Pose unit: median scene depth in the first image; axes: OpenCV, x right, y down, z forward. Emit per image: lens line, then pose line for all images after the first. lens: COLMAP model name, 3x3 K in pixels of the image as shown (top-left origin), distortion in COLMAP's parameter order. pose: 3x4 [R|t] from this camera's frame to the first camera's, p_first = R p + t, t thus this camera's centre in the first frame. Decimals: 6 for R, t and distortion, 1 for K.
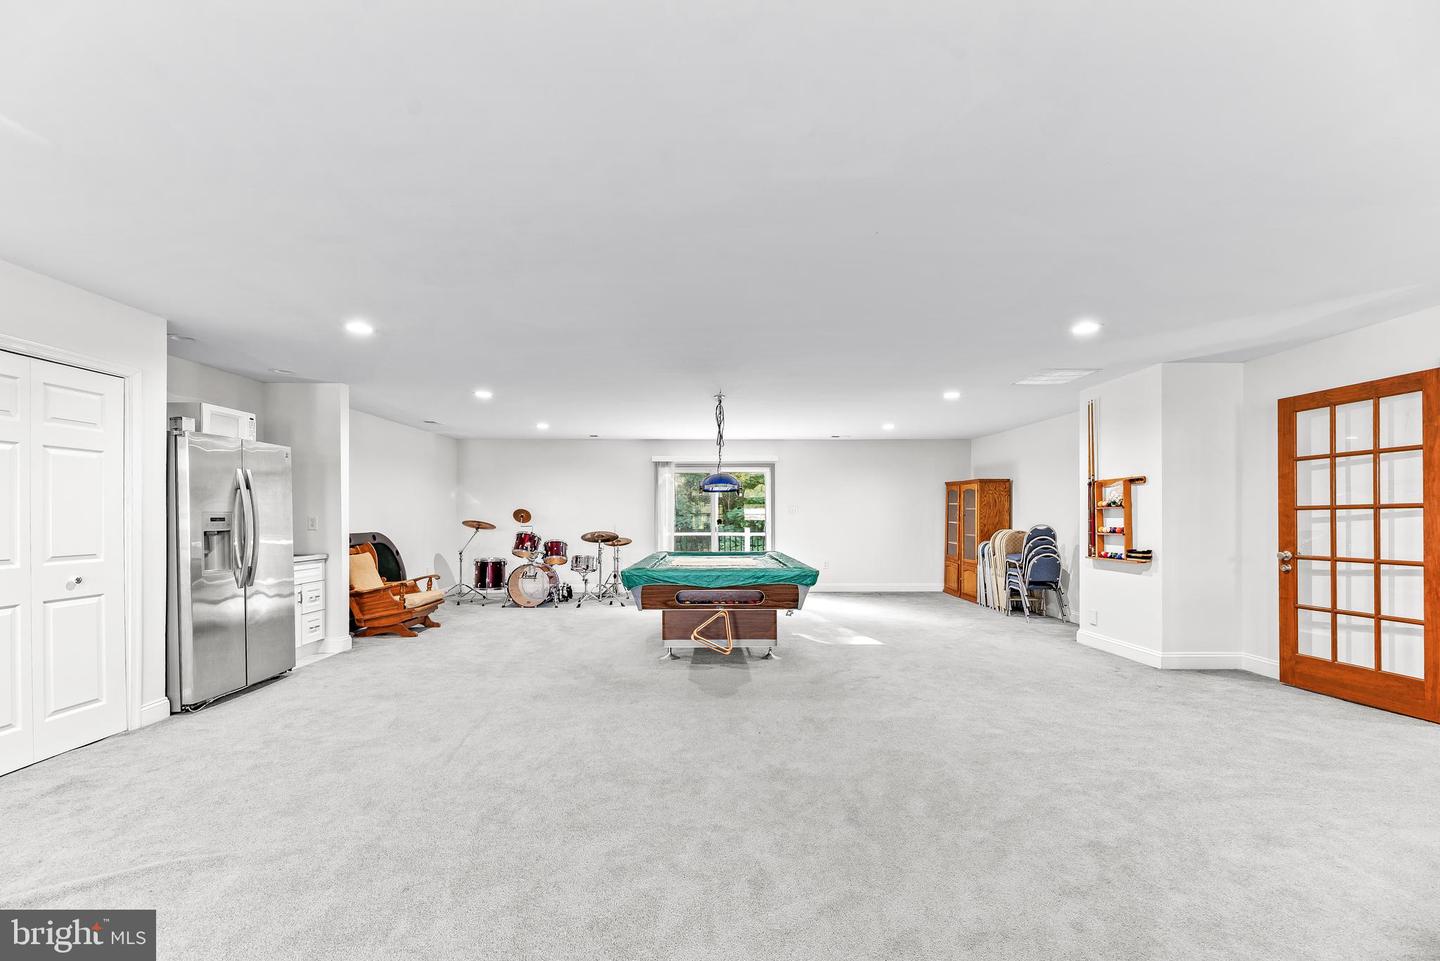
lens RADIAL K [[583.1, 0, 713.9], [0, 583.1, 514.2], [0, 0, 1]] dist [0.001913, 0.000427]
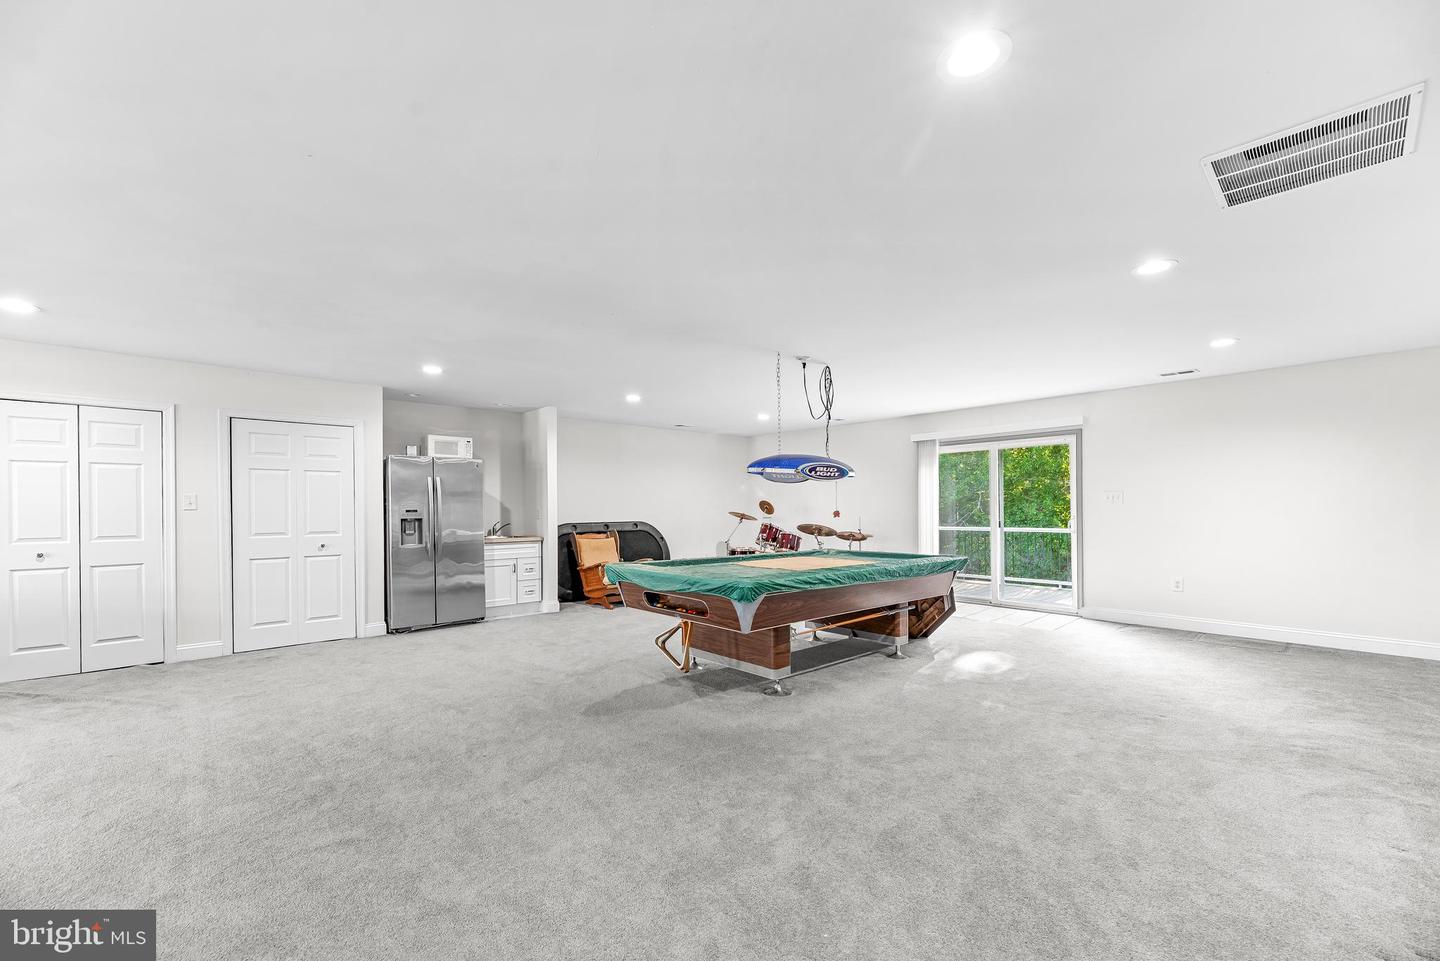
lens RADIAL K [[583.1, 0, 713.9], [0, 583.1, 514.2], [0, 0, 1]] dist [0.001913, 0.000427]
pose [[0.661934, 0.004813, -0.749547, 0.607700], [0.006987, 0.999896, 0.012590, 0.002249], [0.749530, -0.013571, 0.661832, 0.432479]]
